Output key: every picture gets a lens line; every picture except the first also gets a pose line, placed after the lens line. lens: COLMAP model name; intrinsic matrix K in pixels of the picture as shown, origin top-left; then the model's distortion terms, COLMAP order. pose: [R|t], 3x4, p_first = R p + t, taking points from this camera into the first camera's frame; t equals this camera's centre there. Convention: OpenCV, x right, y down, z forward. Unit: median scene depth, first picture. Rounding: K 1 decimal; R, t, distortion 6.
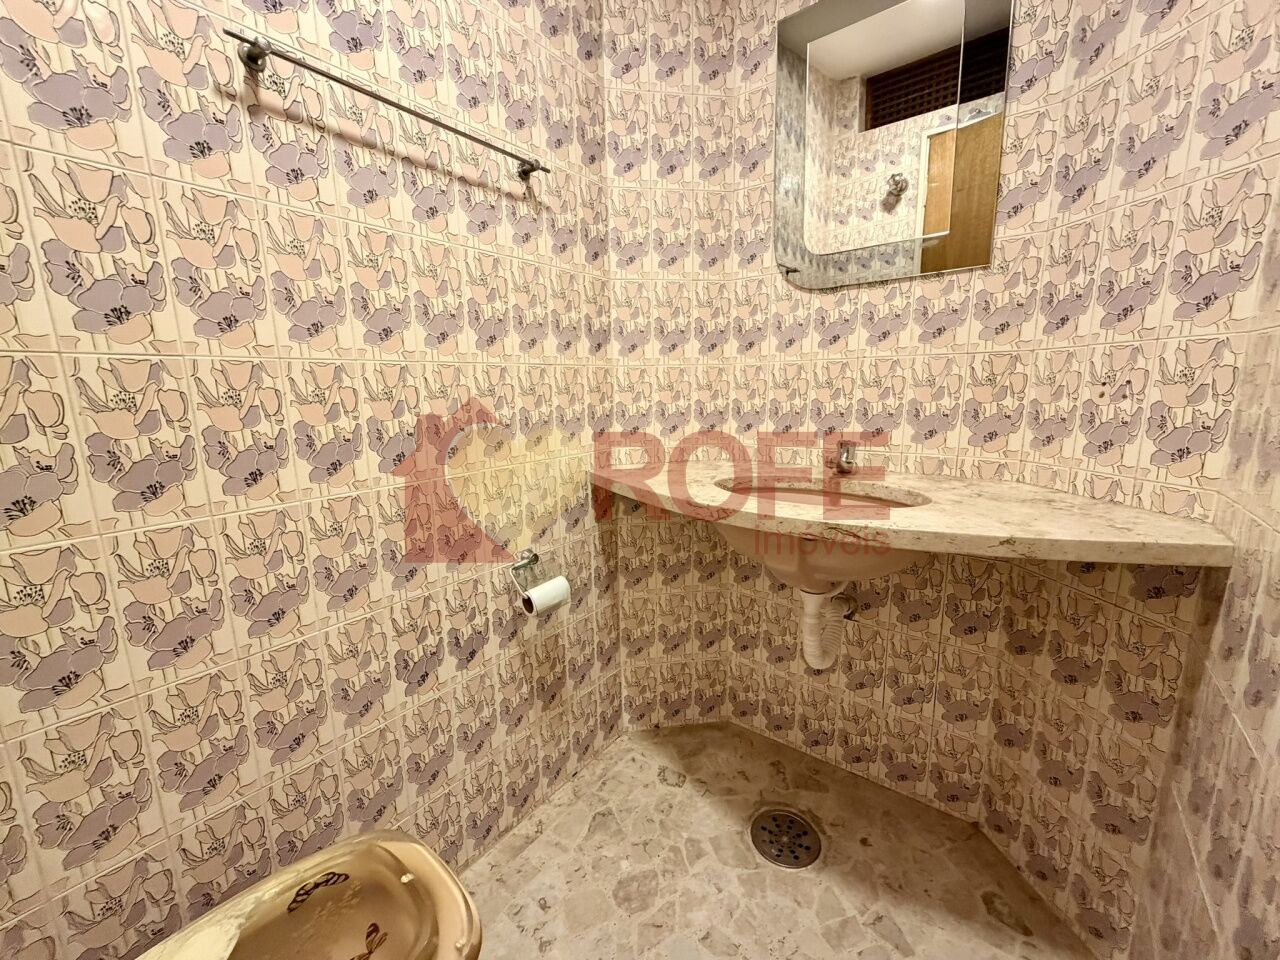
lens RADIAL K [[510.5, 0, 640.5], [0, 510.5, 483.0], [0, 0, 1]] dist [0.000611, 0.000199]
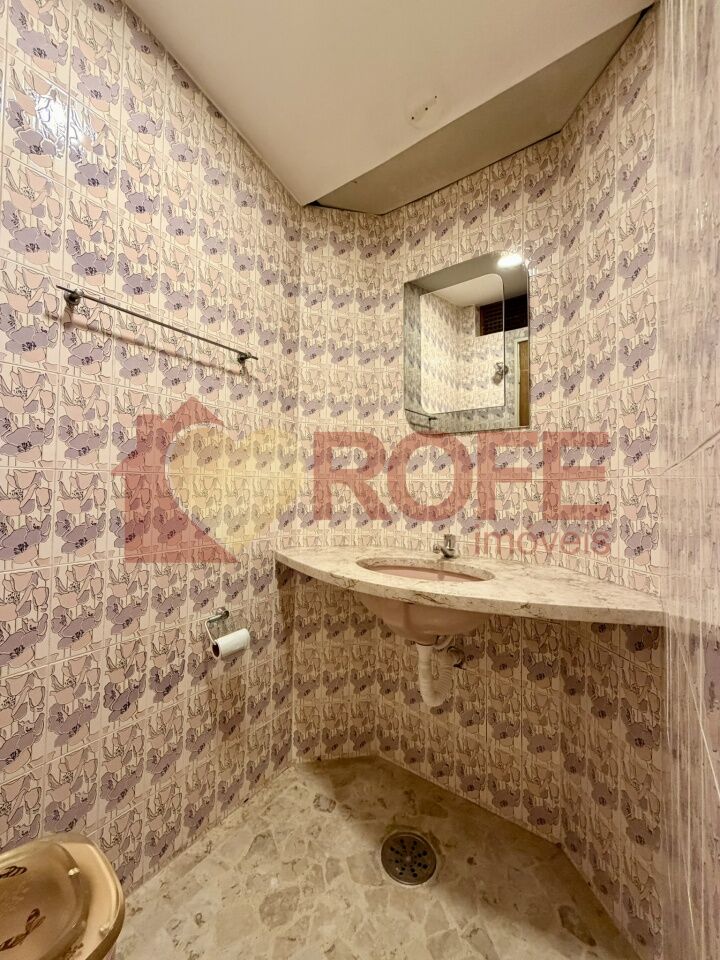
lens RADIAL K [[382.9, 0, 360.4], [0, 382.9, 478.8], [0, 0, 1]] dist [0.000611, 0.000199]
pose [[0.998900, 0.034876, 0.031353, 0.117404], [-0.027423, 0.976716, -0.212775, 0.001745], [-0.038044, 0.211681, 0.976598, -0.101727]]
